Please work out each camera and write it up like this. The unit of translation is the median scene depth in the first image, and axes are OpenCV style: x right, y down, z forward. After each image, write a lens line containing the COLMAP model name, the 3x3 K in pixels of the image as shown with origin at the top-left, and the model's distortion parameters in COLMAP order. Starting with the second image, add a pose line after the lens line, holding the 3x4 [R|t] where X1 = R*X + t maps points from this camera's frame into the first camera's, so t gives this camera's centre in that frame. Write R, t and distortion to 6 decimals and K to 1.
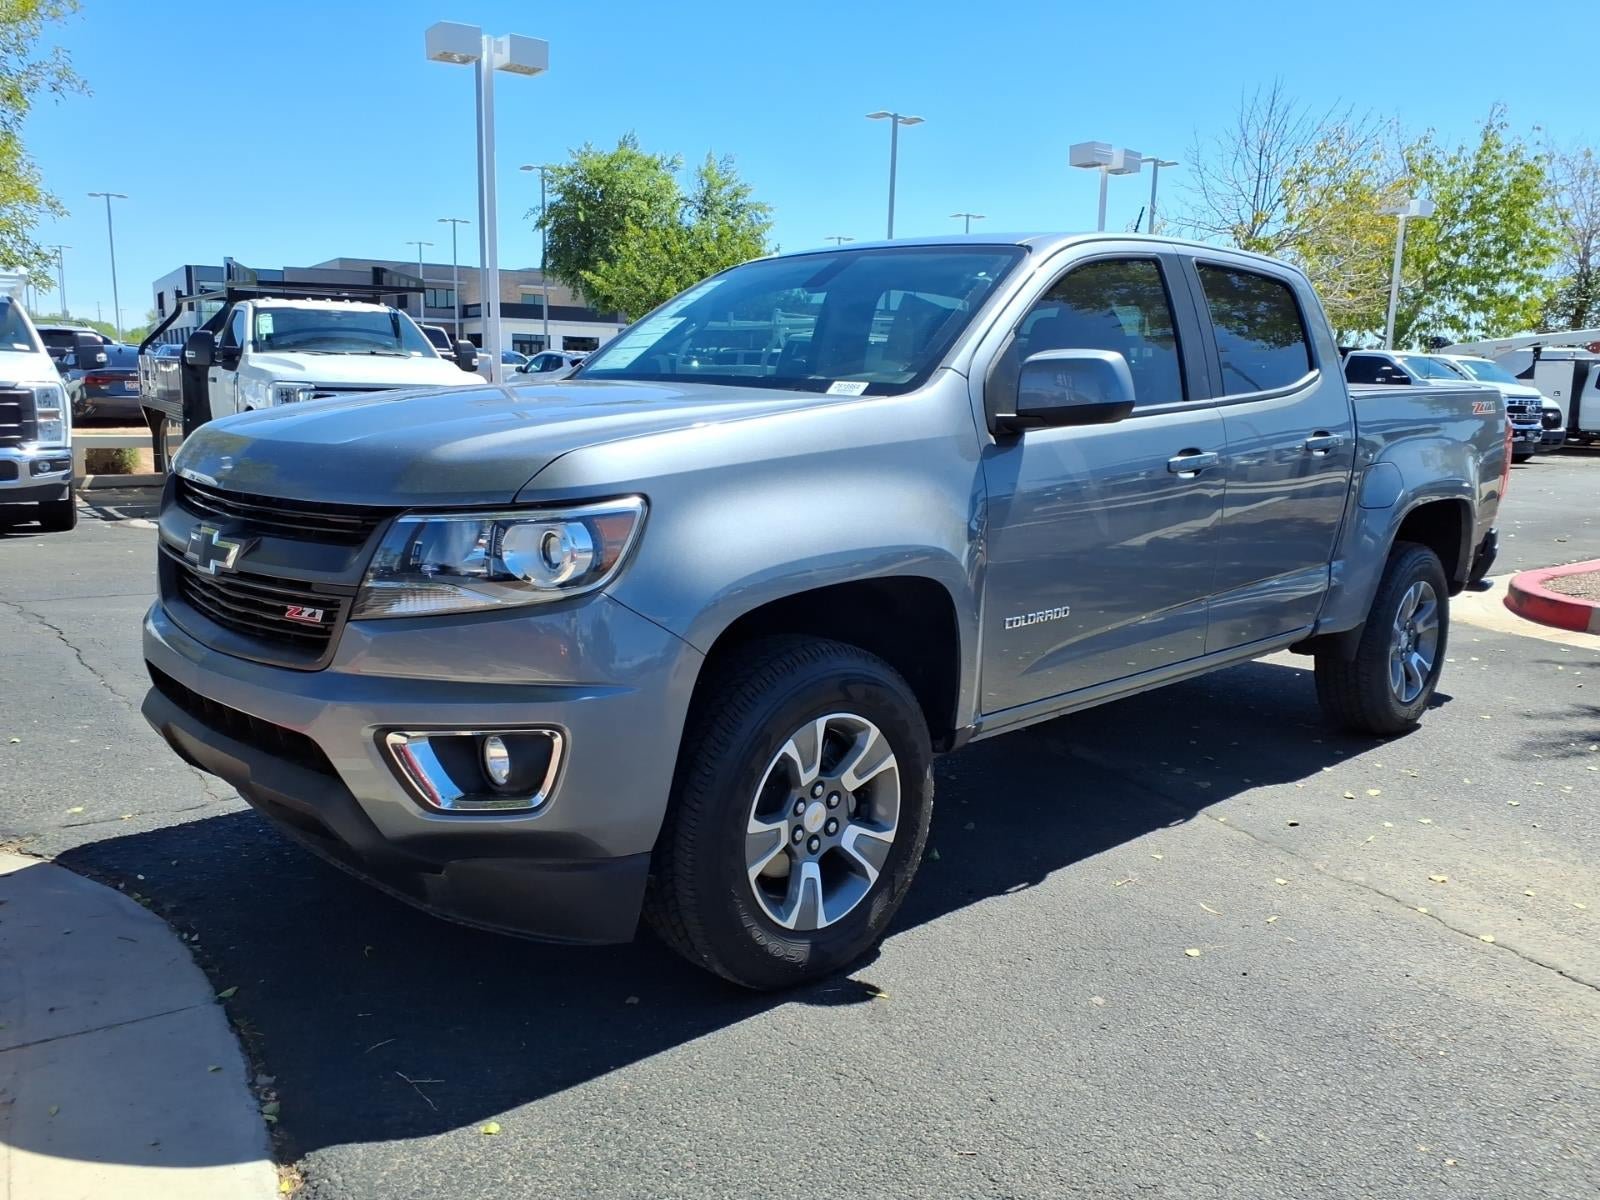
lens RADIAL K [[1284.1, 0, 797.7], [0, 1284.1, 605.5], [0, 0, 1]] dist [0.027729, 0.001832]
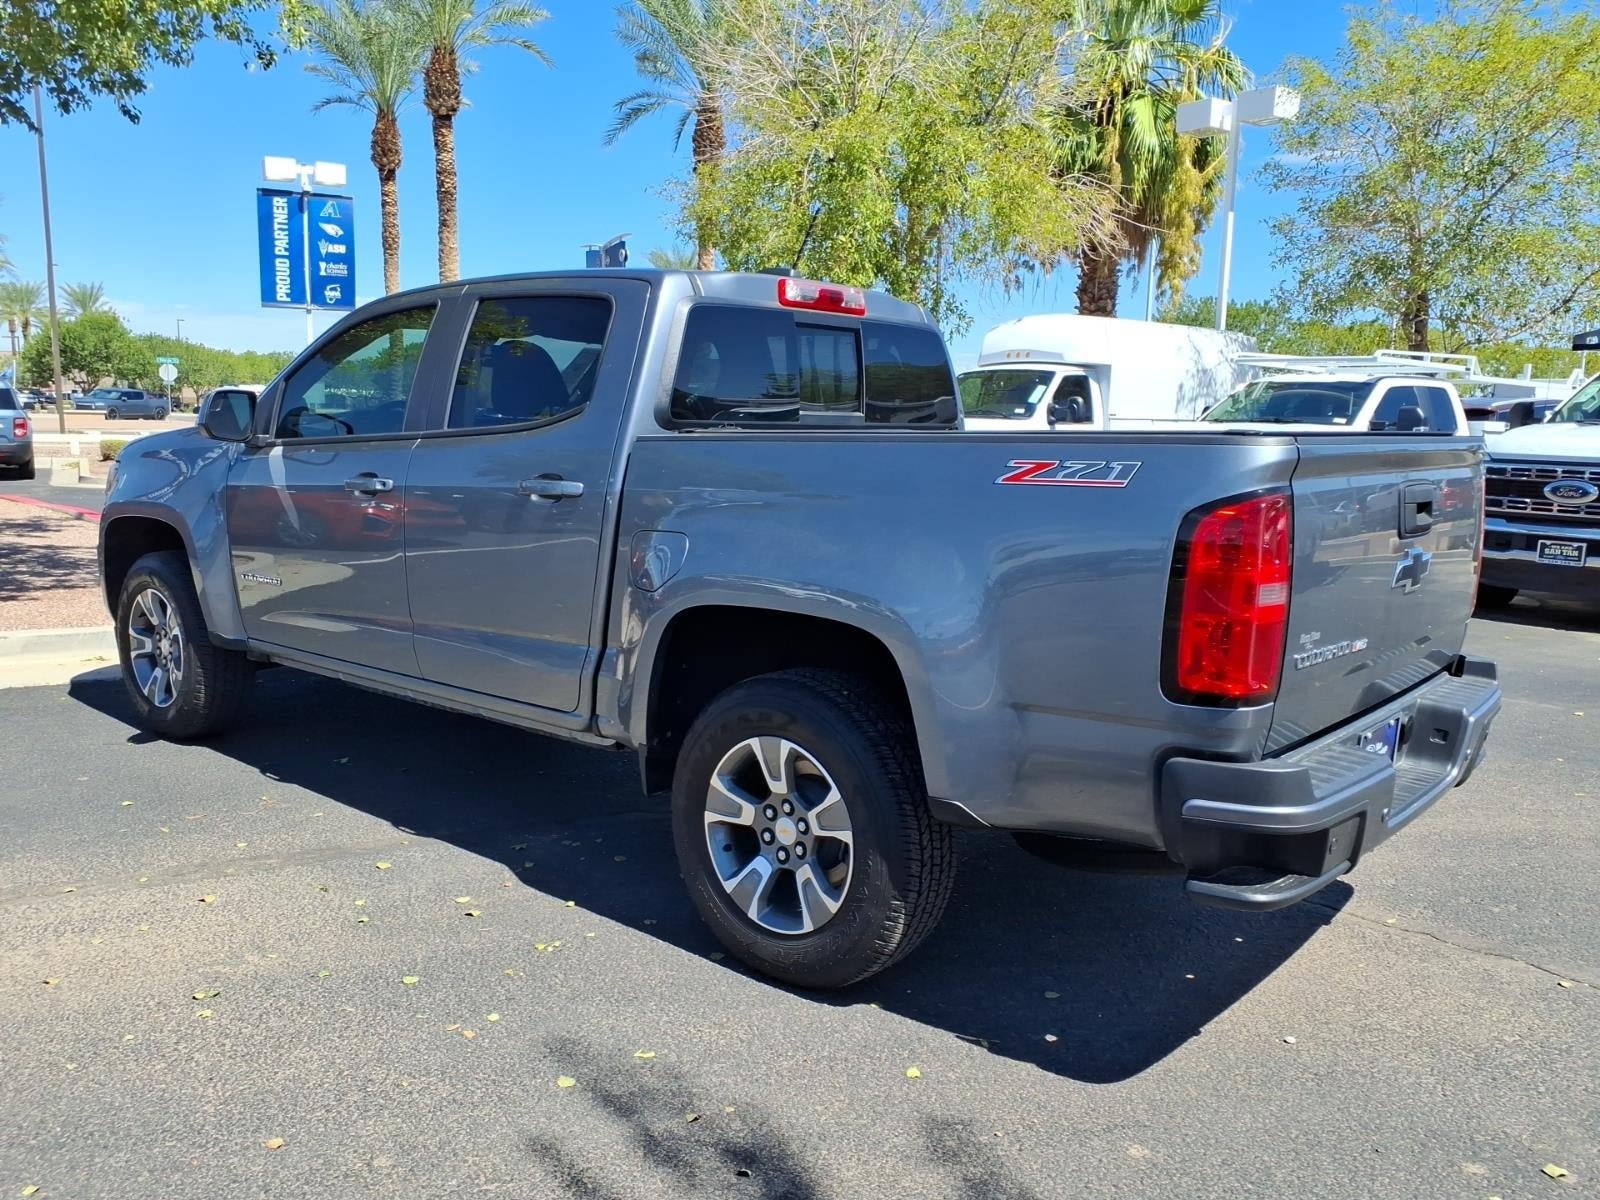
lens RADIAL K [[1306.2, 0, 808.5], [0, 1306.2, 615.2], [0, 0, 1]] dist [0.023081, -0.023486]
pose [[0.108825, 0.128993, -0.985656, 1.591419], [-0.191747, 0.975647, 0.106513, -0.209109], [0.975392, 0.177406, 0.130909, 1.343979]]
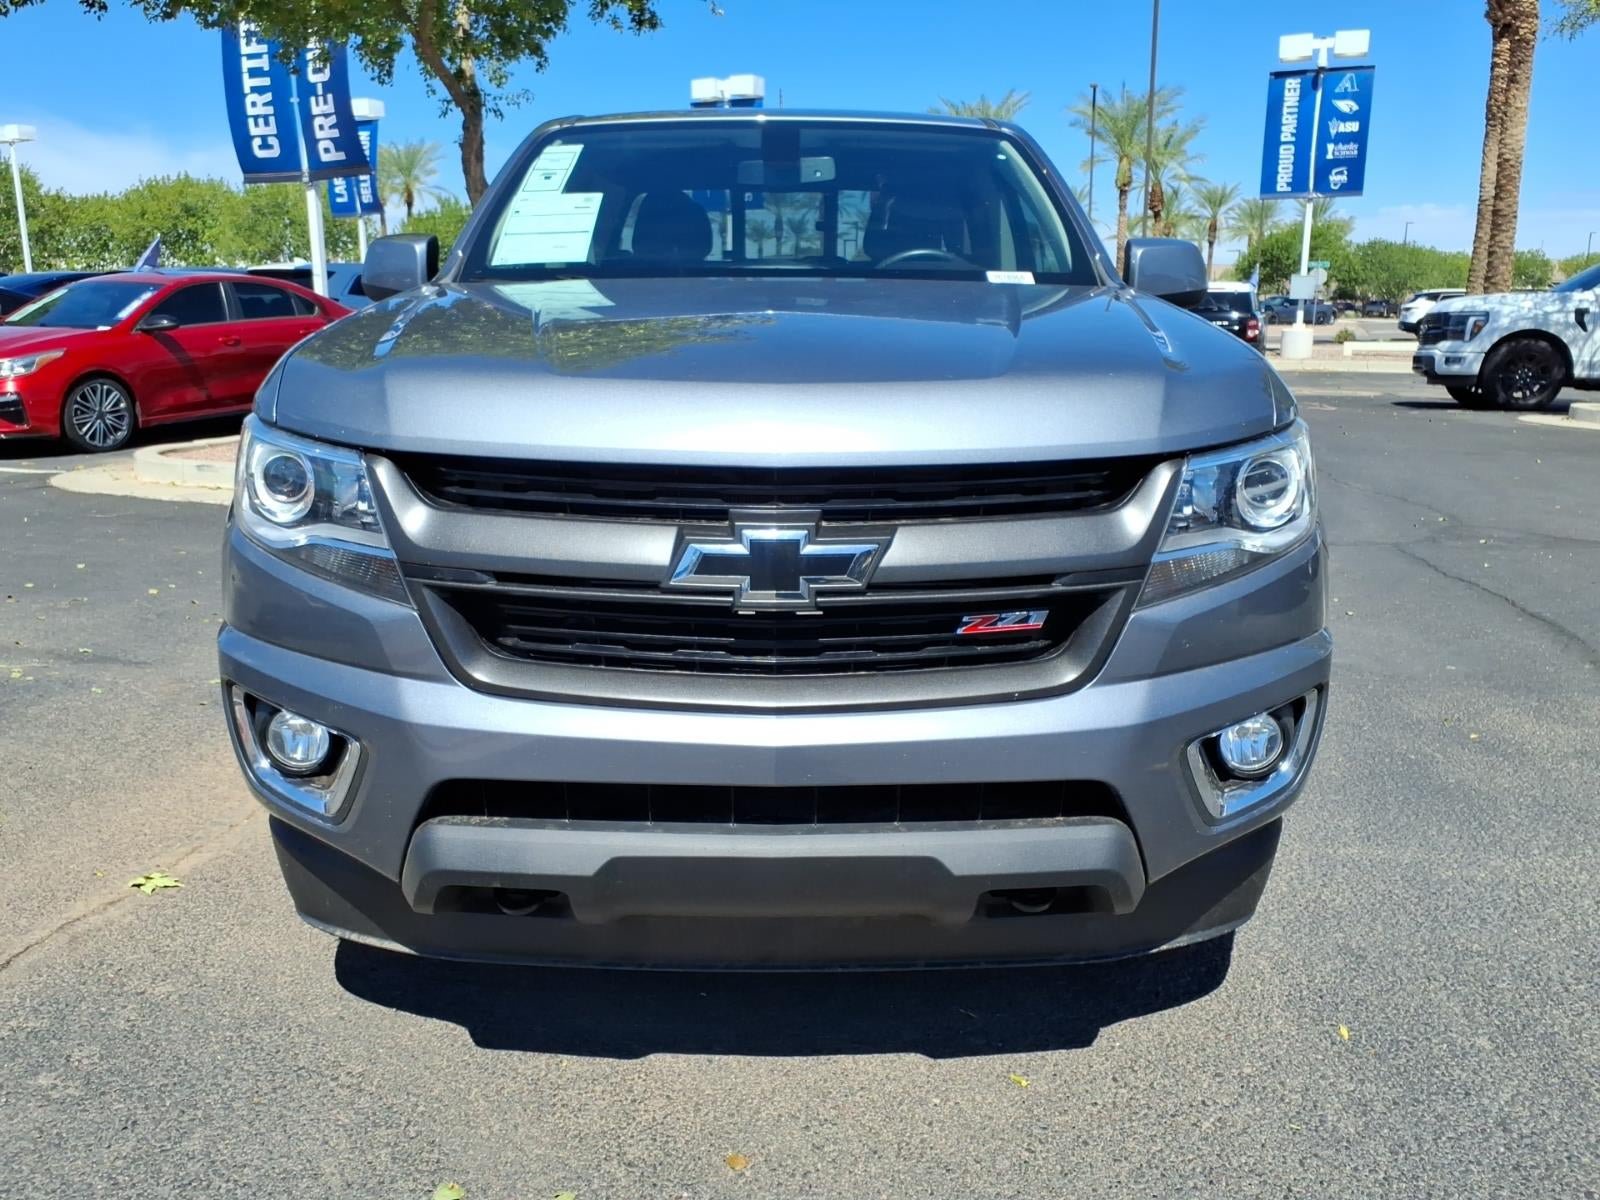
lens RADIAL K [[1306.2, 0, 775.9], [0, 1306.2, 612.9], [0, 0, 1]] dist [0.023081, -0.023486]
pose [[-0.717211, 0.134277, -0.683797, 0.752544], [-0.137882, 0.934515, 0.328131, -0.415594], [0.683079, 0.329622, -0.651730, 2.653019]]
